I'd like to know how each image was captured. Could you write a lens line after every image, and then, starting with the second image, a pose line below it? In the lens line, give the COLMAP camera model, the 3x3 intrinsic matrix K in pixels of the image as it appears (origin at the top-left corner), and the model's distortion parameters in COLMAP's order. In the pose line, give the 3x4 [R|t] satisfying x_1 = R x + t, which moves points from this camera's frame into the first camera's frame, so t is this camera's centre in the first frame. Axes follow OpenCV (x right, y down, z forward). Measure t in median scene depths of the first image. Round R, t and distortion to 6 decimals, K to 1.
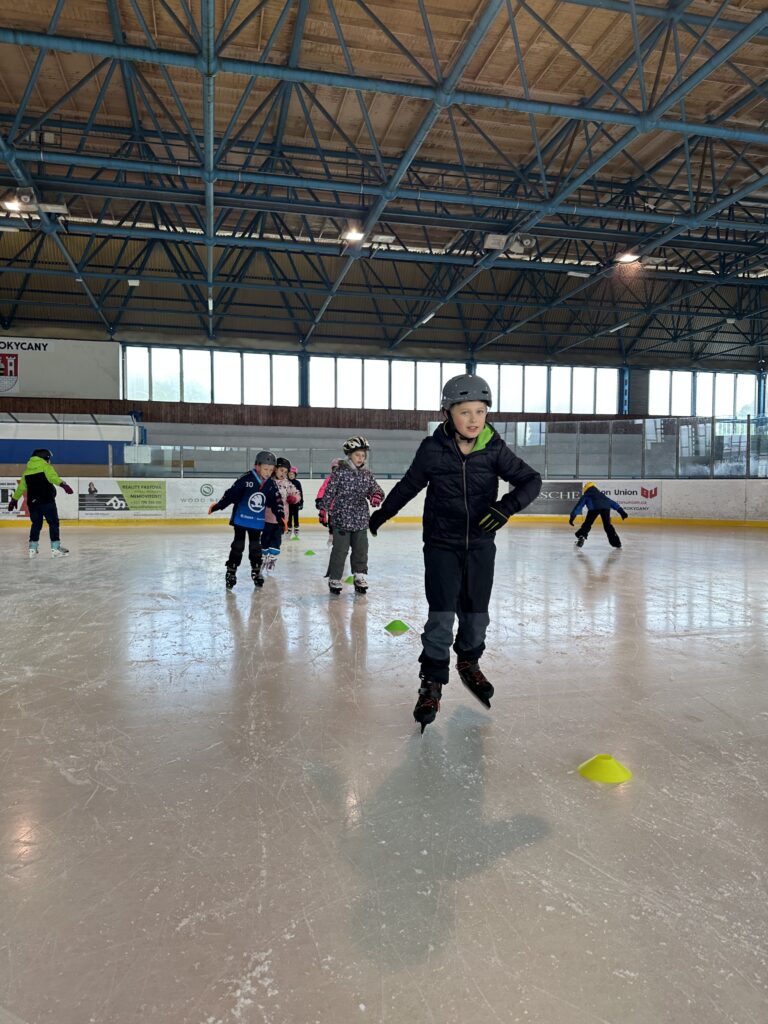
lens RADIAL K [[725.6, 0, 394.3], [0, 725.6, 509.4], [0, 0, 1]] dist [0.053313, -0.022862]
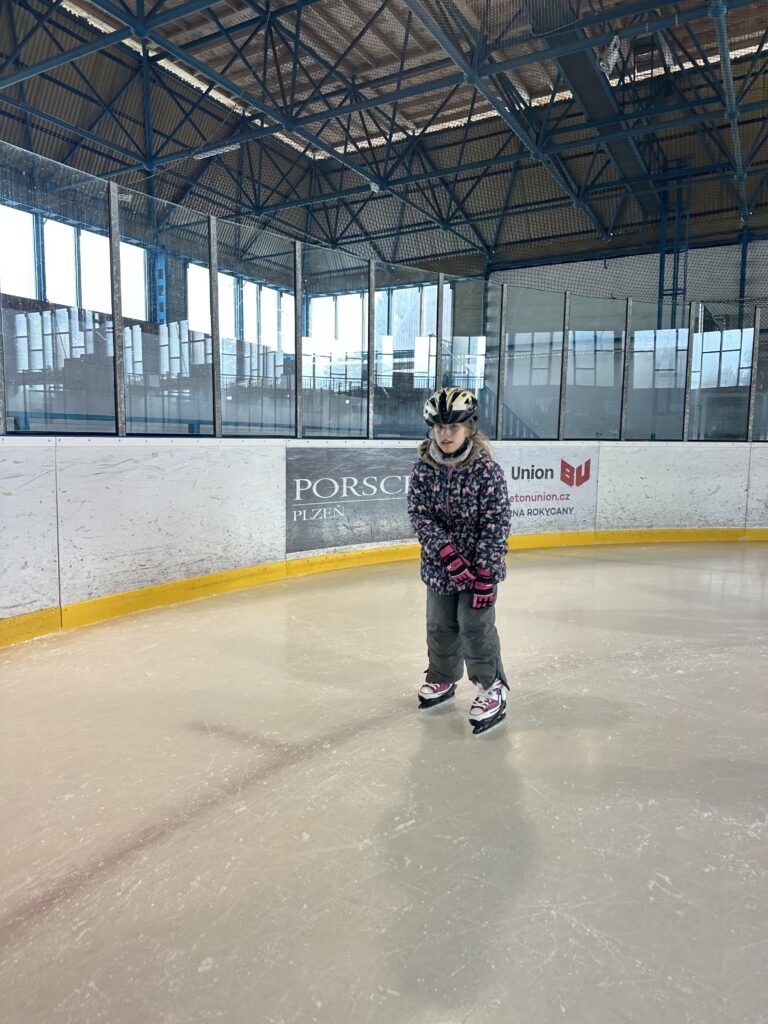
lens RADIAL K [[725.6, 0, 376.9], [0, 725.6, 512.5], [0, 0, 1]] dist [0.053313, -0.022862]
pose [[0.696598, -0.068102, 0.714222, -0.034629], [0.012206, 0.996466, 0.083110, -0.038582], [-0.717358, -0.049176, 0.694967, 0.837838]]
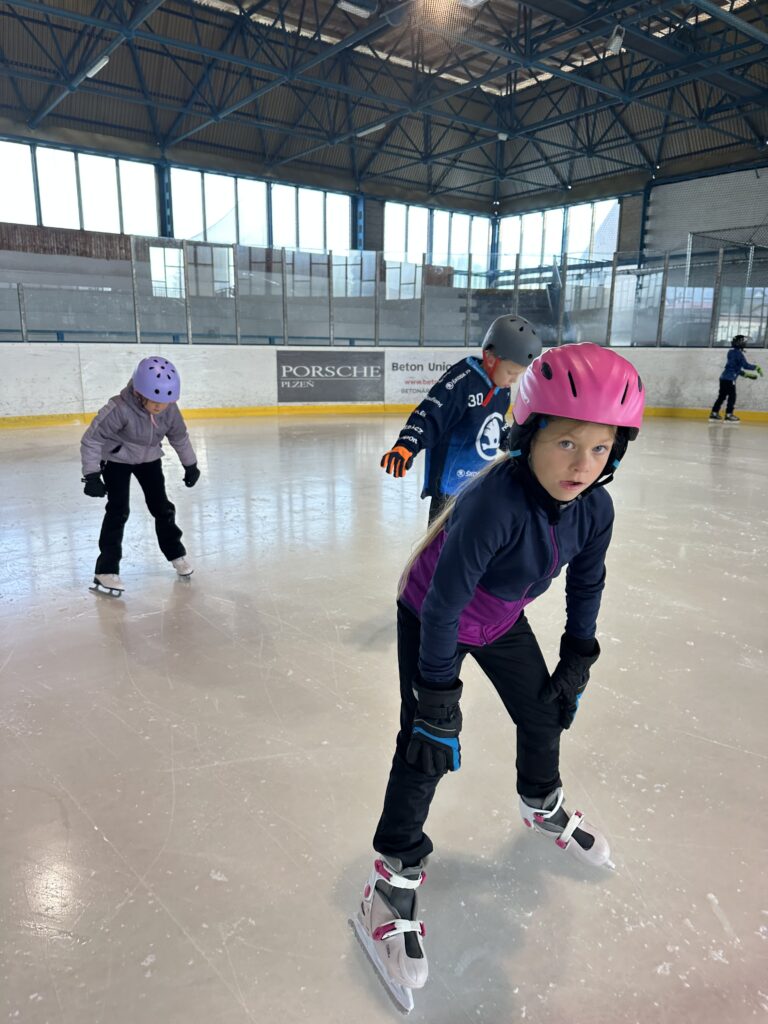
lens RADIAL K [[725.6, 0, 378.5], [0, 725.6, 510.7], [0, 0, 1]] dist [0.053313, -0.022862]
pose [[0.914655, -0.082968, 0.395630, -0.023024], [0.002868, 0.980018, 0.198889, -0.029245], [-0.404226, -0.180780, 0.896616, 0.416059]]
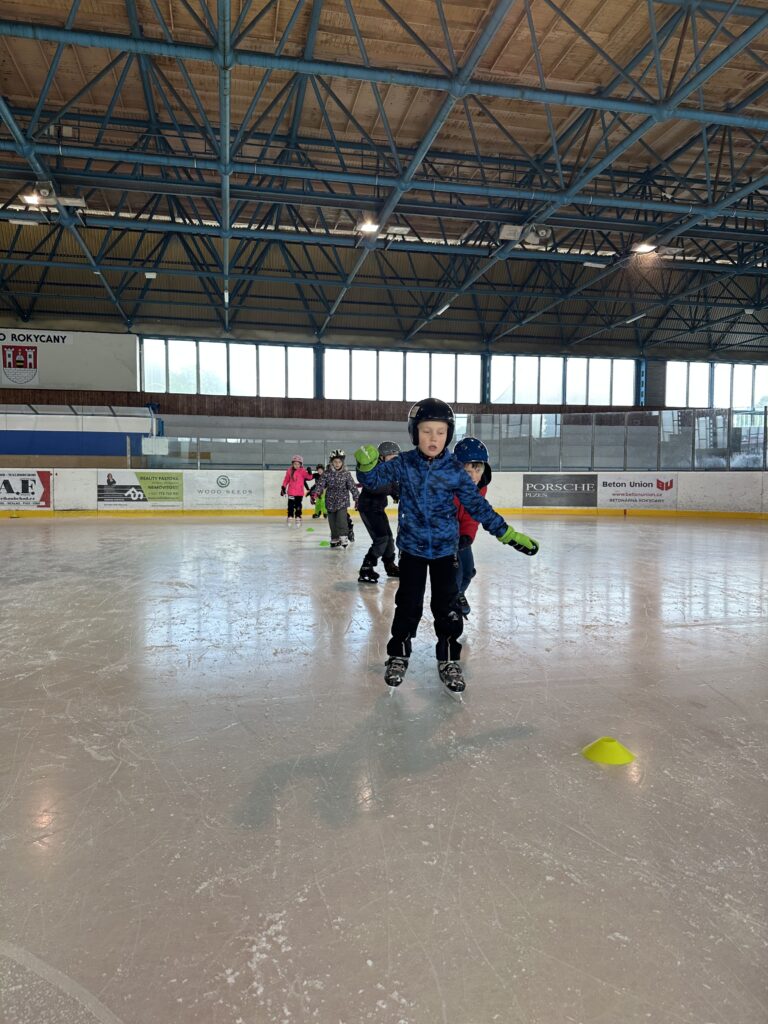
lens RADIAL K [[725.6, 0, 395.1], [0, 725.6, 510.3], [0, 0, 1]] dist [0.053313, -0.022862]
pose [[0.999807, 0.002348, -0.019484, 0.001068], [-0.002108, 0.999922, 0.012337, 0.000498], [0.019512, -0.012294, 0.999734, -0.004804]]
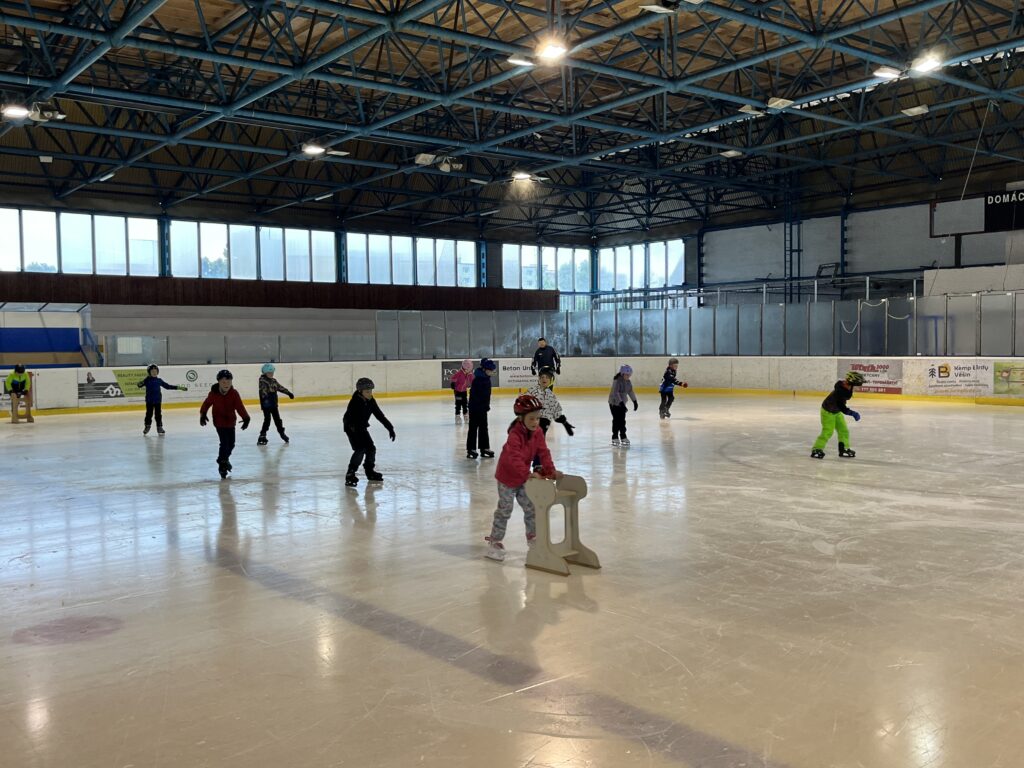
lens RADIAL K [[969.5, 0, 517.0], [0, 969.5, 385.4], [0, 0, 1]] dist [0.214881, 0.000000]
pose [[0.911032, -0.031813, 0.411106, -0.425156], [0.027159, 0.999484, 0.017158, -0.024551], [-0.411440, -0.004467, 0.911426, -0.557187]]
